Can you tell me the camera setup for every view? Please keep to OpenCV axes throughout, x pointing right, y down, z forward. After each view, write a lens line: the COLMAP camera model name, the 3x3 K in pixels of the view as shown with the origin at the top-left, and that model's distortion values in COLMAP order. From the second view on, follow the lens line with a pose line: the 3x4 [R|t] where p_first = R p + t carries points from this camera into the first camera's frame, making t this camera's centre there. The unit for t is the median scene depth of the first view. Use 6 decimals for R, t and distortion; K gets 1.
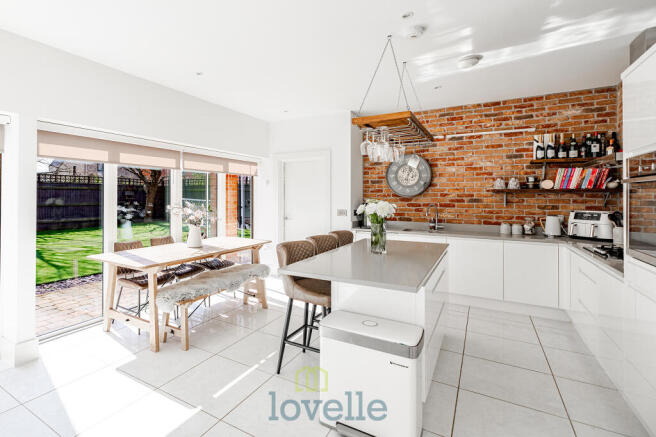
lens RADIAL K [[327.0, 0, 280.2], [0, 327.0, 192.9], [0, 0, 1]] dist [0.016142, -0.000436]
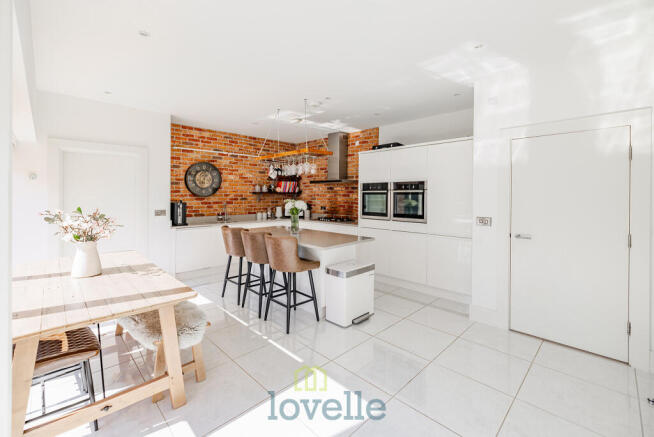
lens RADIAL K [[280.3, 0, 324.4], [0, 280.3, 197.4], [0, 0, 1]] dist [0.011075, 0.000243]
pose [[0.233420, -0.009437, 0.972330, -0.657963], [-0.013869, 0.999819, 0.013034, -0.006624], [-0.972277, -0.016528, 0.233247, 0.377259]]
